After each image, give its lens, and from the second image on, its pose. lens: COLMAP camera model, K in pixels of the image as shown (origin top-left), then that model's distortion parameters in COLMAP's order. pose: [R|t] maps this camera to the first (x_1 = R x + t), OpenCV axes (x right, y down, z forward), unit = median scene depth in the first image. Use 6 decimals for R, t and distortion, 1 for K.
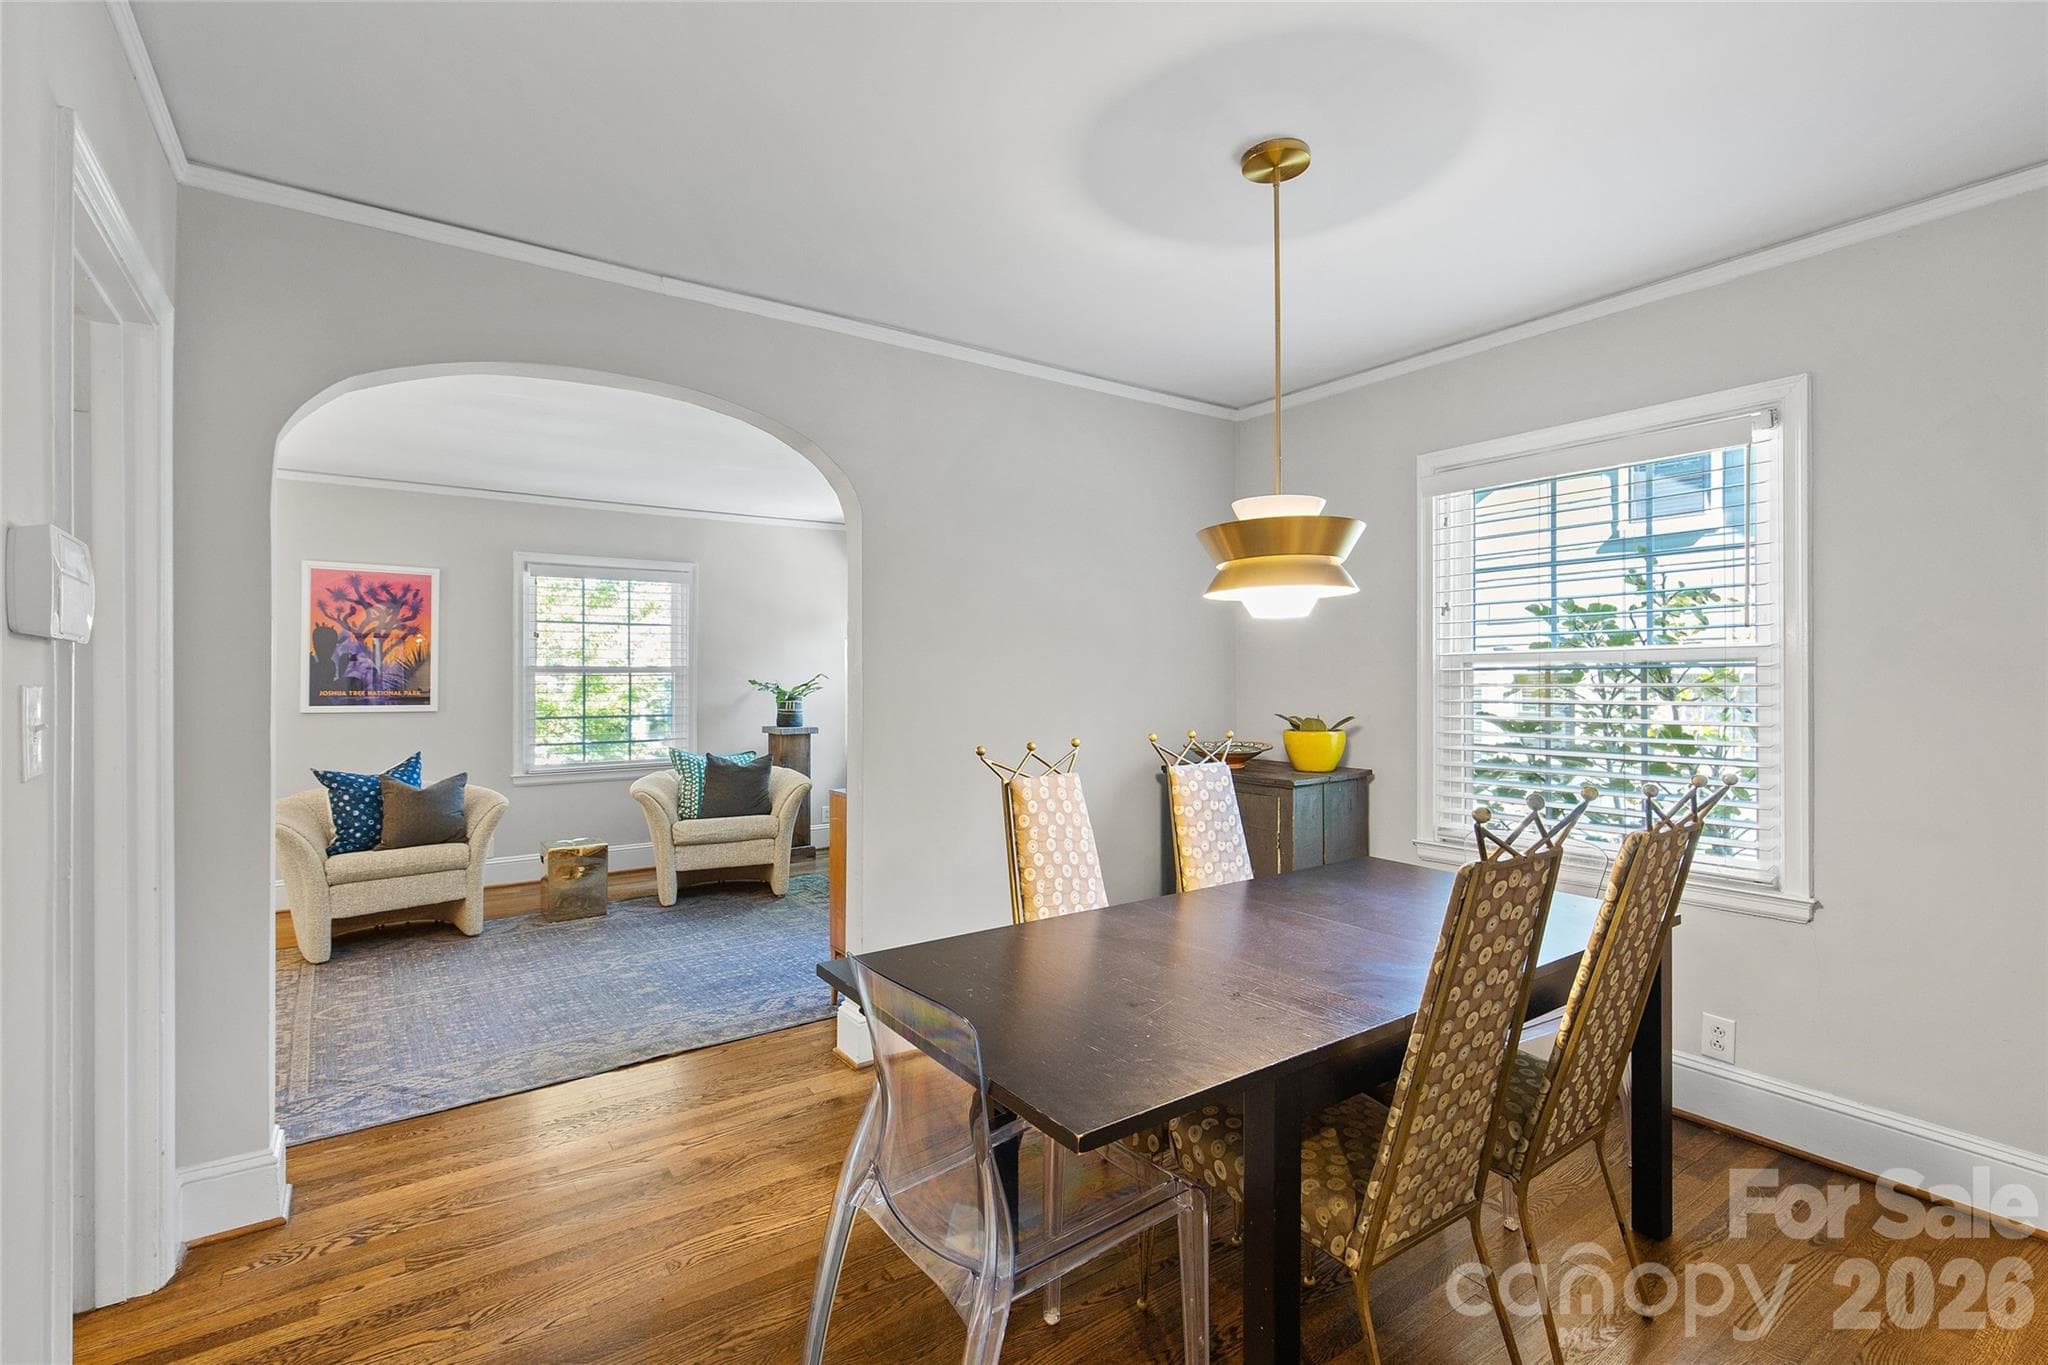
lens RADIAL K [[928.8, 0, 1022.8], [0, 928.8, 678.7], [0, 0, 1]] dist [0.002642, -0.000460]
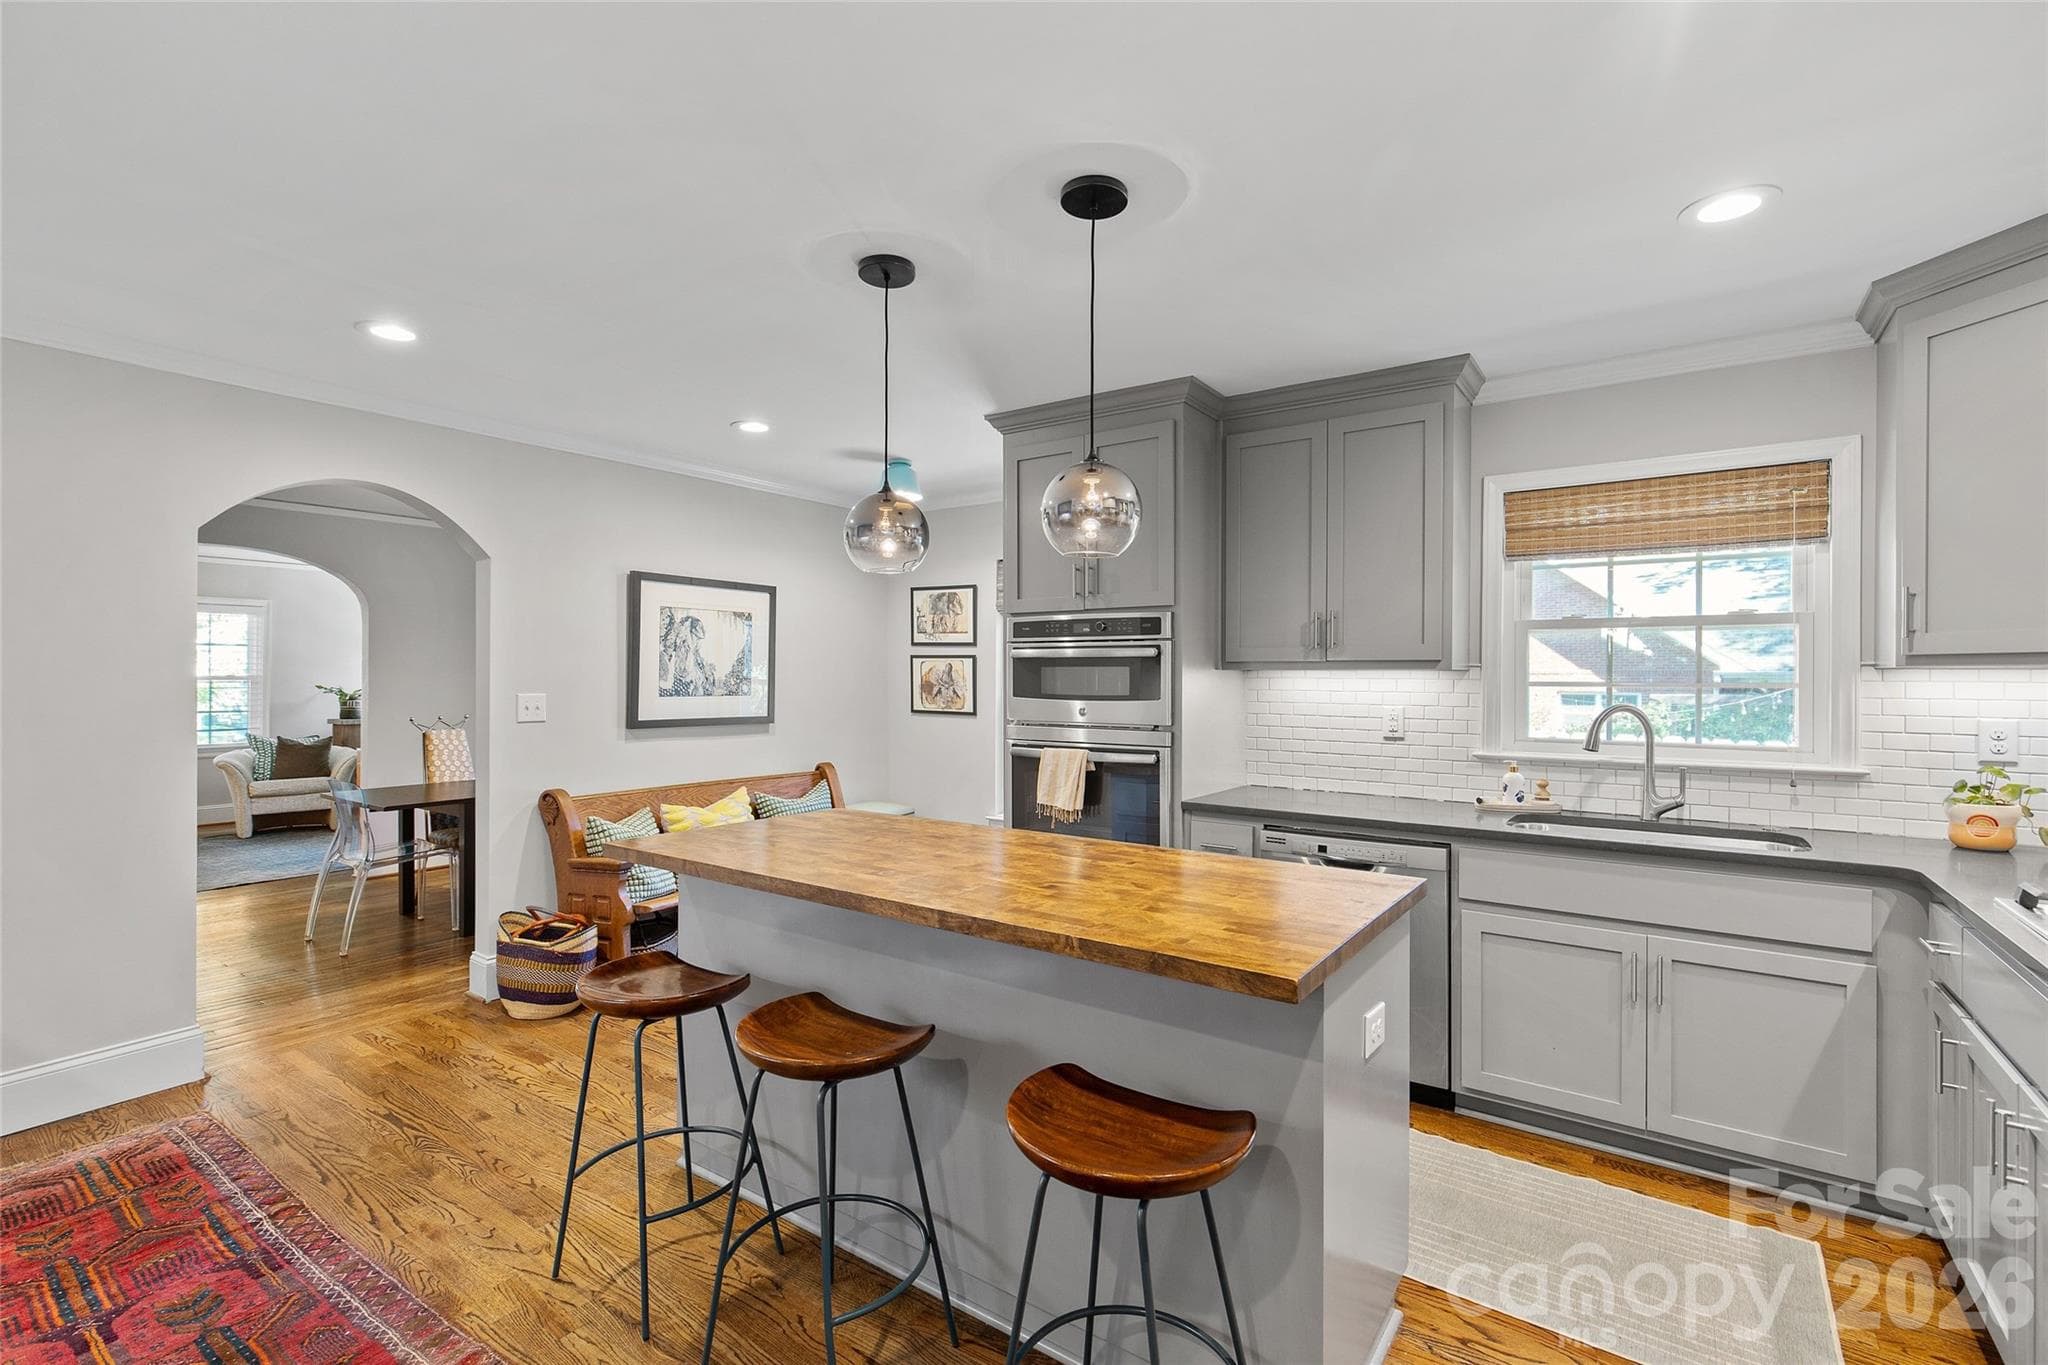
lens RADIAL K [[928.8, 0, 1028.4], [0, 928.8, 685.7], [0, 0, 1]] dist [0.002642, -0.000460]
pose [[0.943087, 0.003777, 0.332523, 0.278403], [-0.004917, 0.999985, 0.002588, -0.008294], [-0.332508, -0.004075, 0.943091, -0.749895]]
